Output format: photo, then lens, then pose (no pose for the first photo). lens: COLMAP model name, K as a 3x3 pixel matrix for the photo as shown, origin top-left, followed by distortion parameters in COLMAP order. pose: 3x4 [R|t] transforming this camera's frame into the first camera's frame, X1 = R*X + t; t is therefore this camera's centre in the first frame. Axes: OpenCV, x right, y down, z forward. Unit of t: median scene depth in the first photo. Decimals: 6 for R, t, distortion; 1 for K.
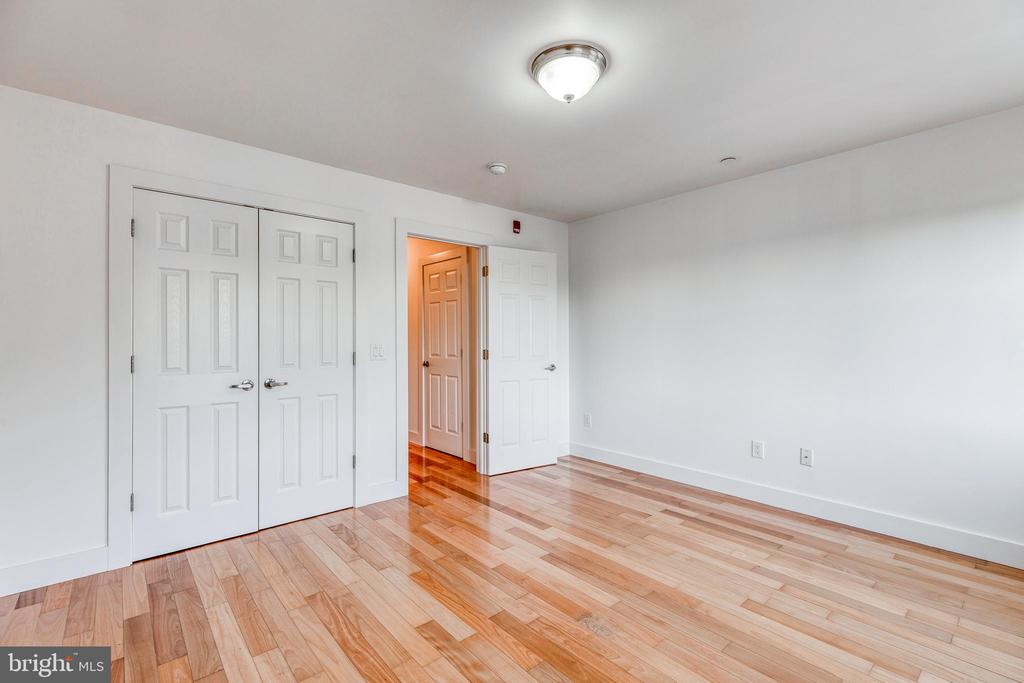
lens RADIAL K [[459.7, 0, 518.1], [0, 459.7, 339.1], [0, 0, 1]] dist [0.006756, -0.001348]
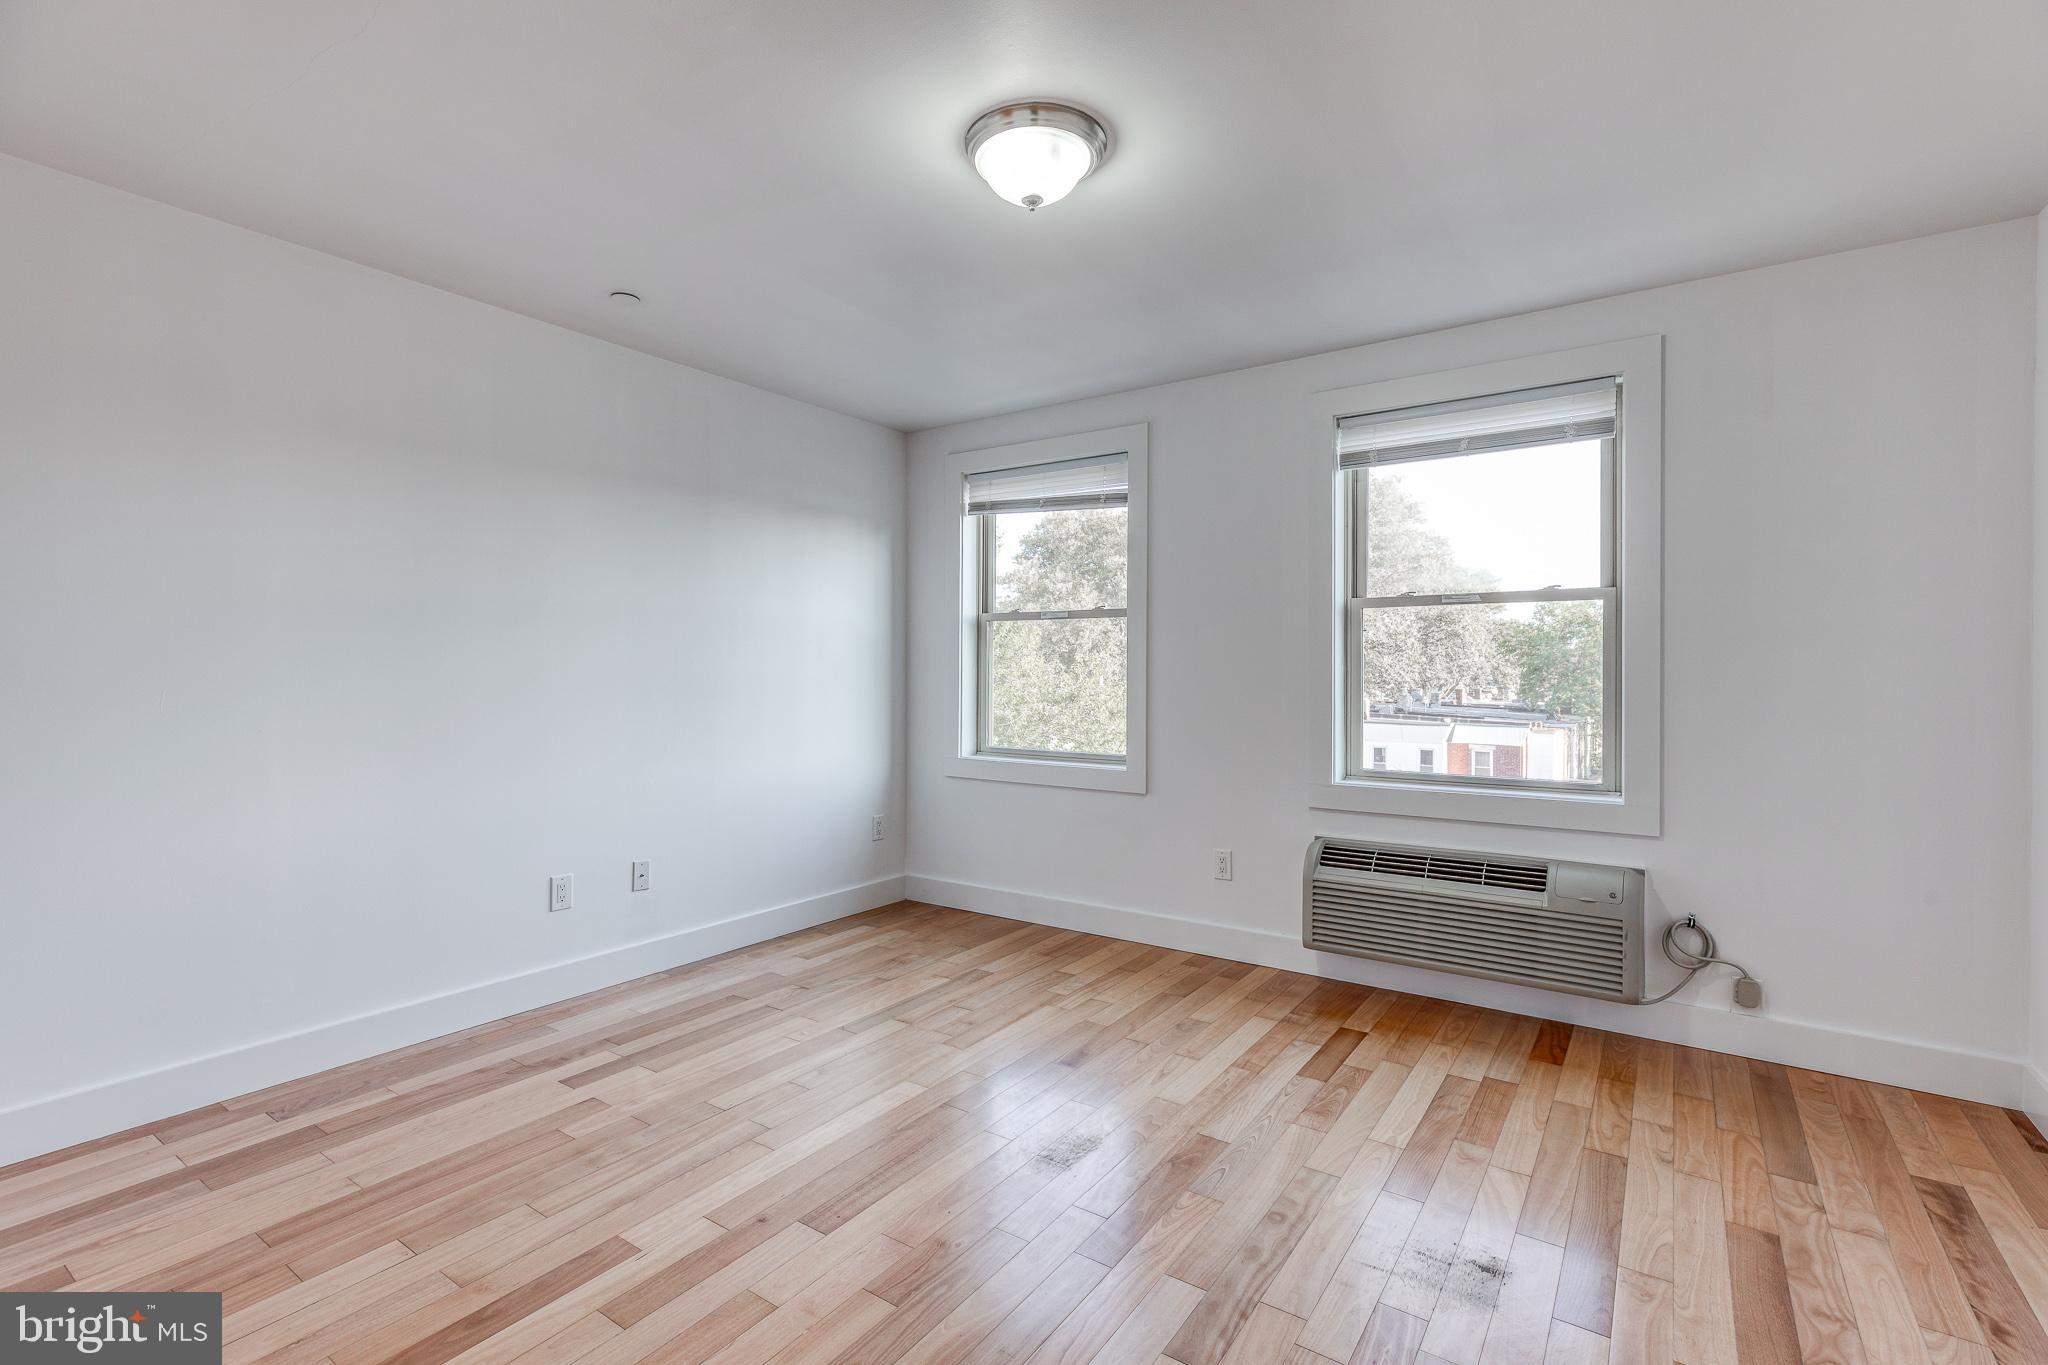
lens RADIAL K [[919.5, 0, 1041.6], [0, 919.5, 685.0], [0, 0, 1]] dist [0.006756, -0.001348]
pose [[-0.260044, -0.006855, 0.965572, -0.579338], [-0.004878, 0.999971, 0.005786, 0.016065], [-0.965585, -0.003205, -0.260070, 0.822563]]
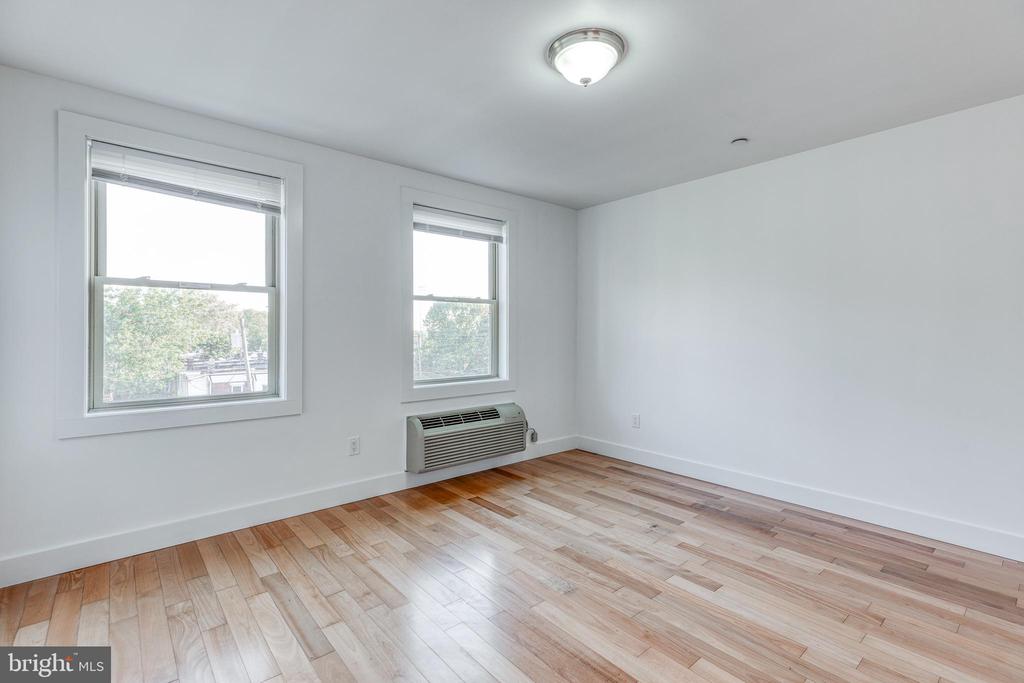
lens RADIAL K [[459.7, 0, 513.5], [0, 459.7, 336.9], [0, 0, 1]] dist [0.006756, -0.001348]
pose [[-0.999893, 0.002084, 0.014476, 0.163670], [0.002224, 0.999951, 0.009633, 0.007063], [-0.014456, 0.009664, -0.999849, 1.295726]]
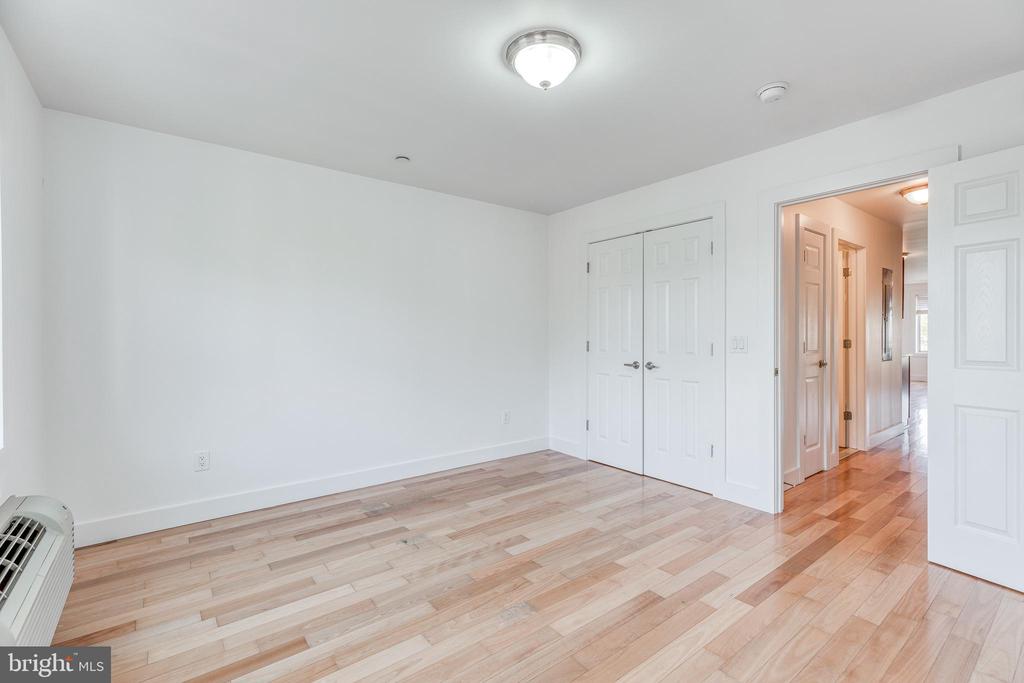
lens RADIAL K [[459.7, 0, 501.3], [0, 459.7, 334.7], [0, 0, 1]] dist [0.006756, -0.001348]
pose [[-0.078078, 0.004187, -0.996938, 0.725392], [0.004318, 0.999983, 0.003861, 0.004225], [0.996938, -0.004003, -0.078095, 0.642727]]
